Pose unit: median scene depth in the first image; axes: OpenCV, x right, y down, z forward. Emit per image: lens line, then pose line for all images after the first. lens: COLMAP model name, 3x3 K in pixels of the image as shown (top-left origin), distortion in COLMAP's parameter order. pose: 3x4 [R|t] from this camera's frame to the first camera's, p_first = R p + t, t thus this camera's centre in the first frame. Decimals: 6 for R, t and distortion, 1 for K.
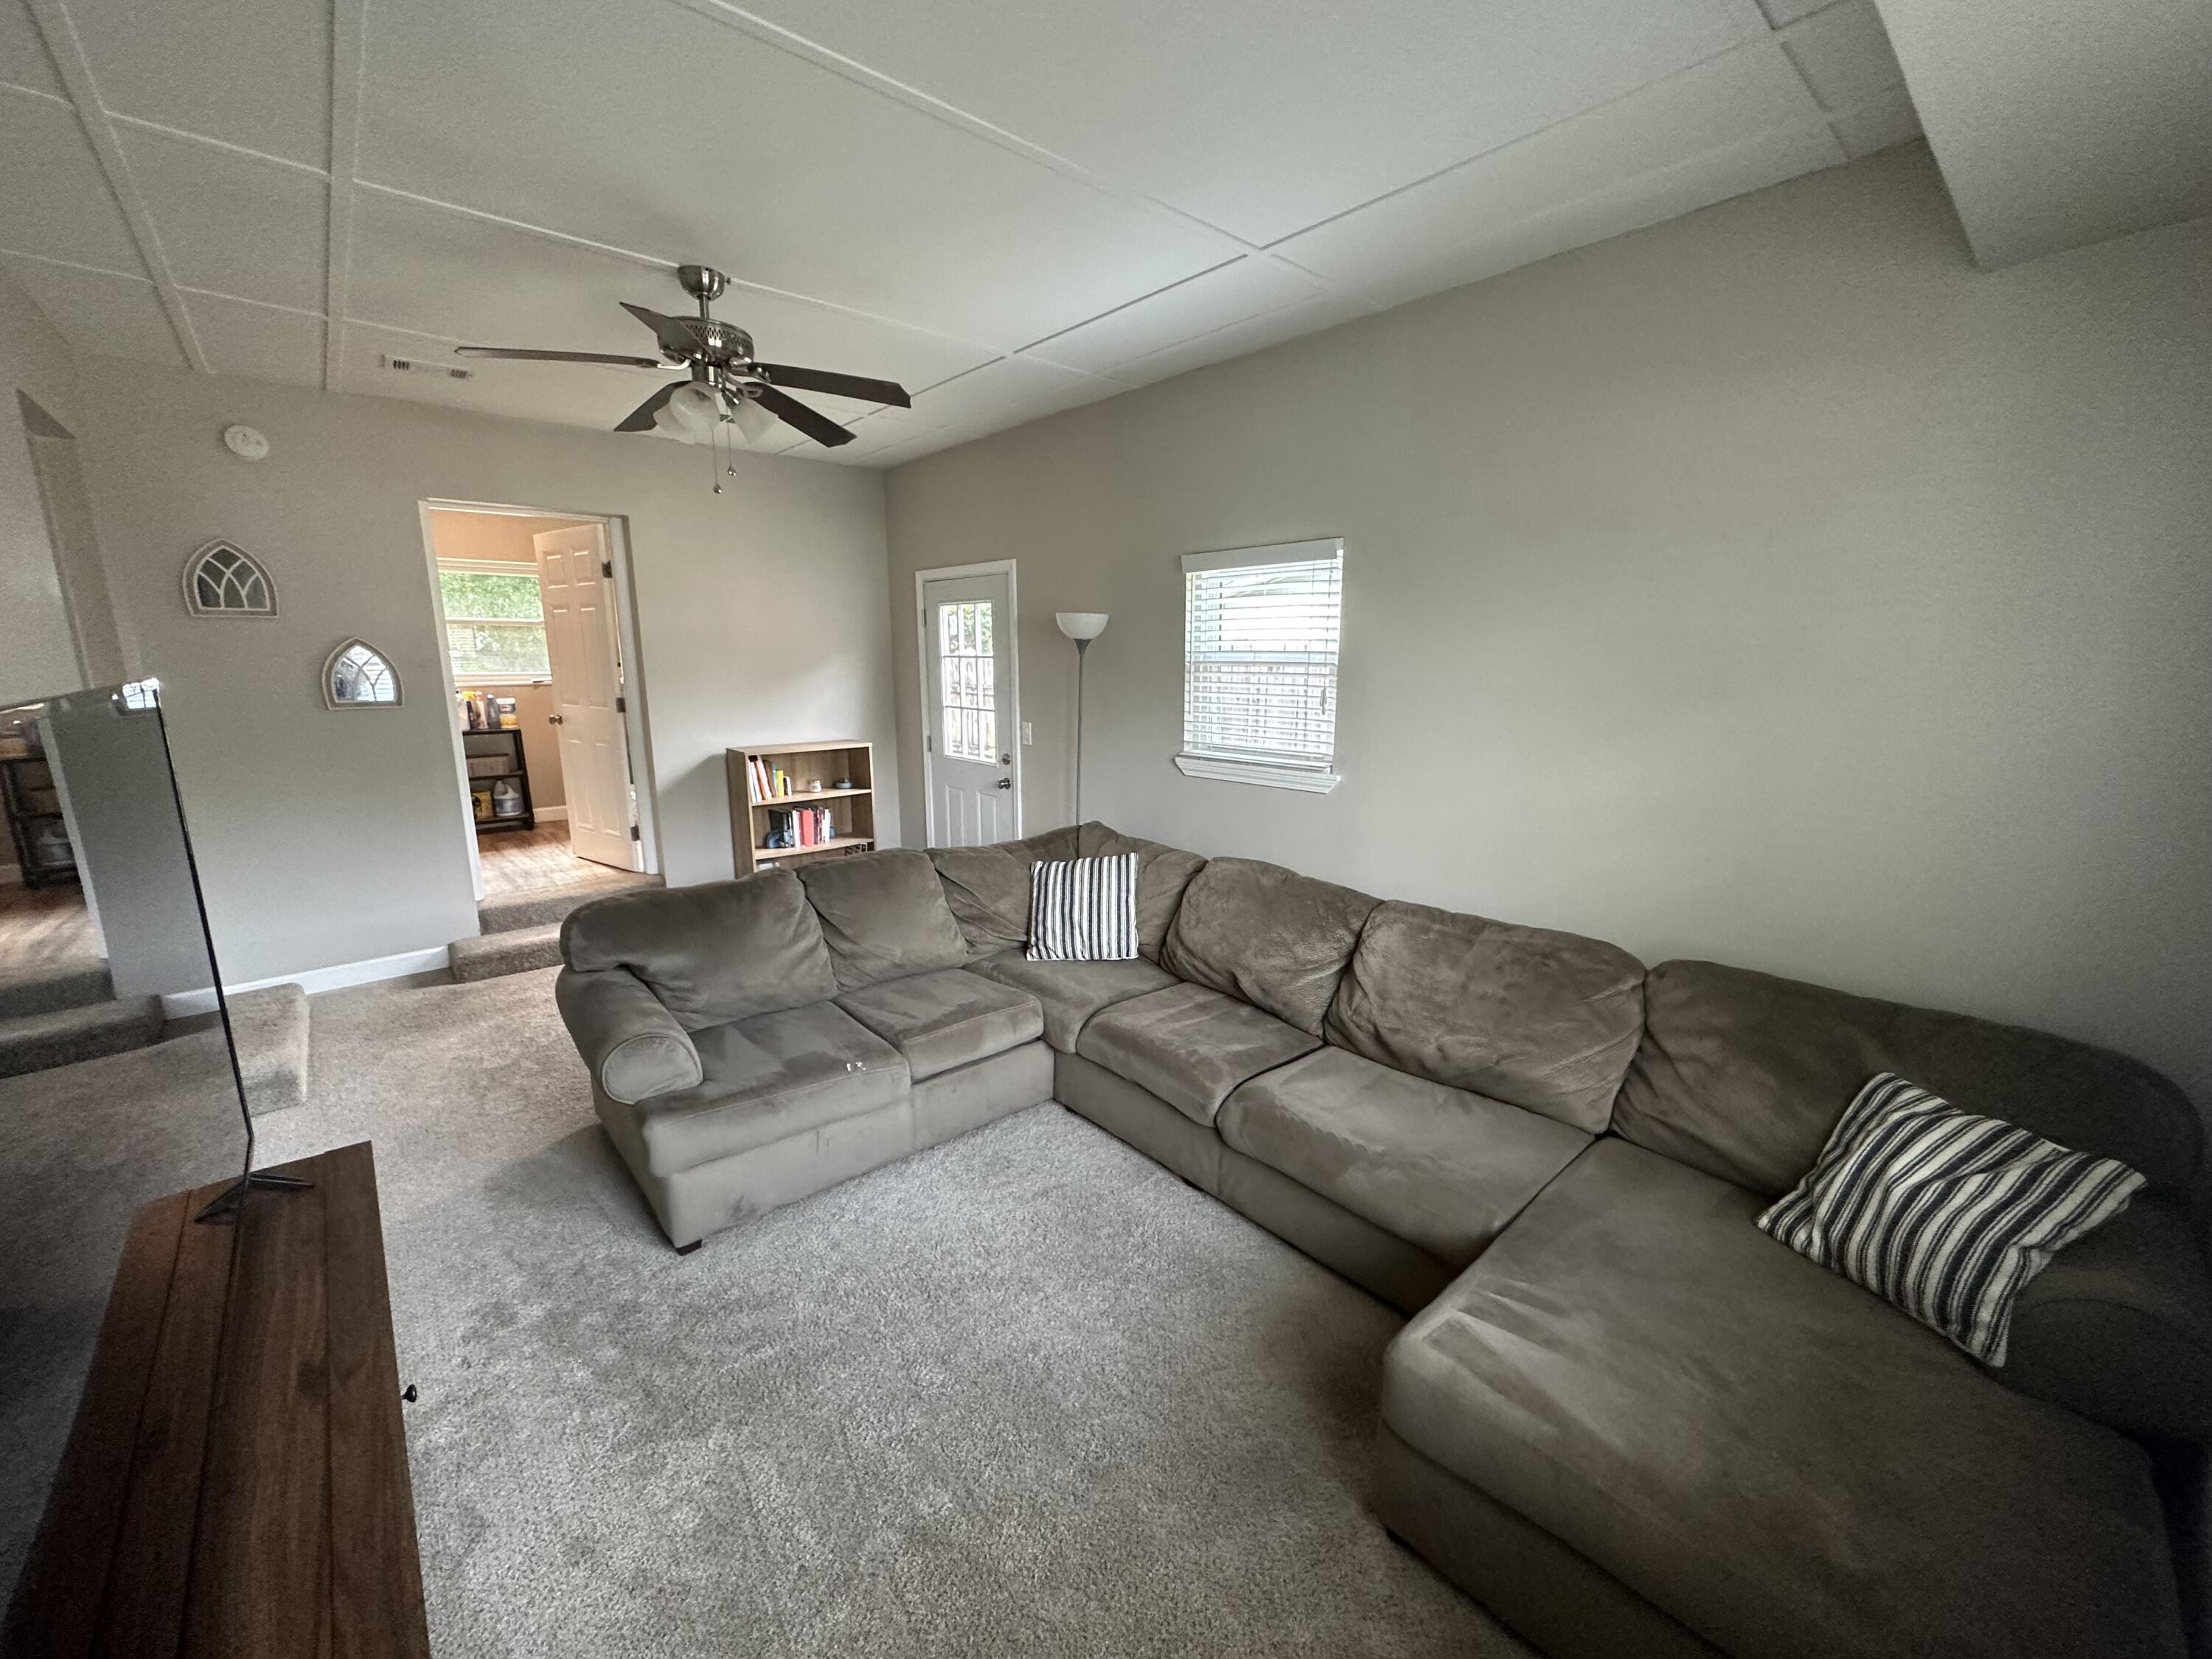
lens RADIAL K [[884.0, 0, 1105.3], [0, 884.0, 834.3], [0, 0, 1]] dist [-0.002507, 0.000888]
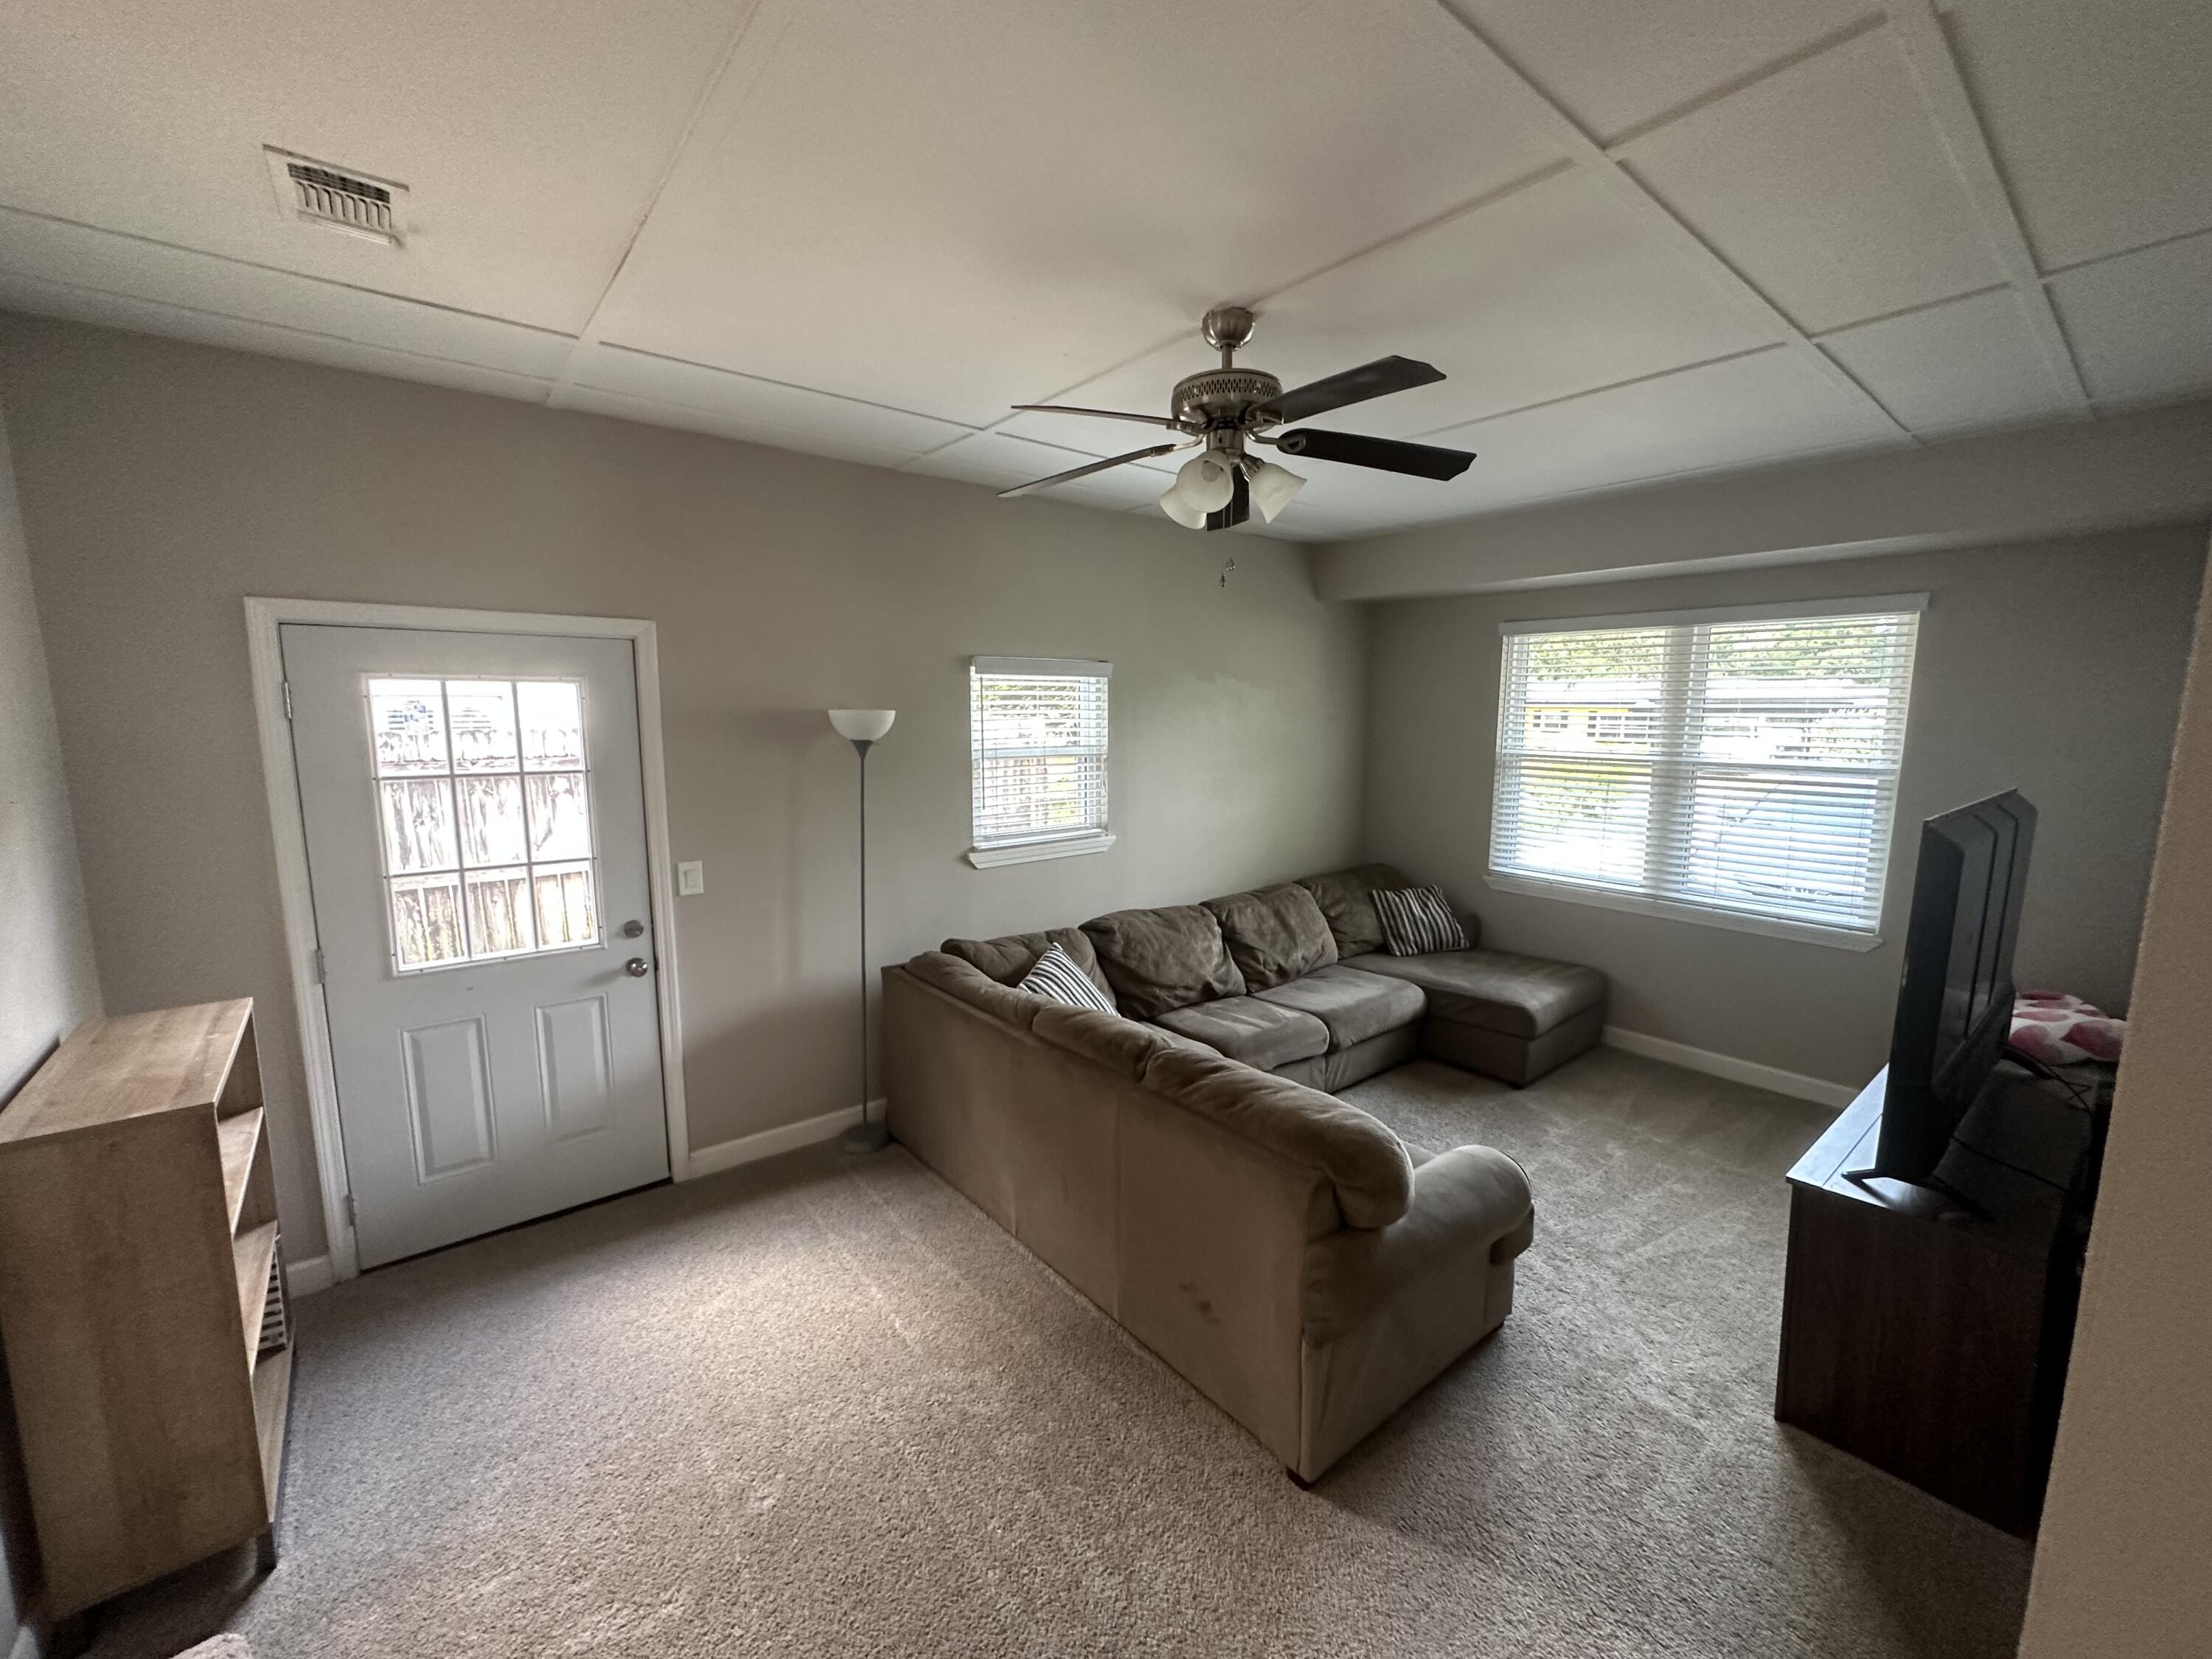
lens RADIAL K [[884.0, 0, 1125.7], [0, 884.0, 824.6], [0, 0, 1]] dist [-0.002507, 0.000888]
pose [[0.030943, -0.134732, 0.990399, -0.930425], [0.197347, 0.972191, 0.126089, -0.217806], [-0.979845, 0.191550, 0.056672, 0.791678]]
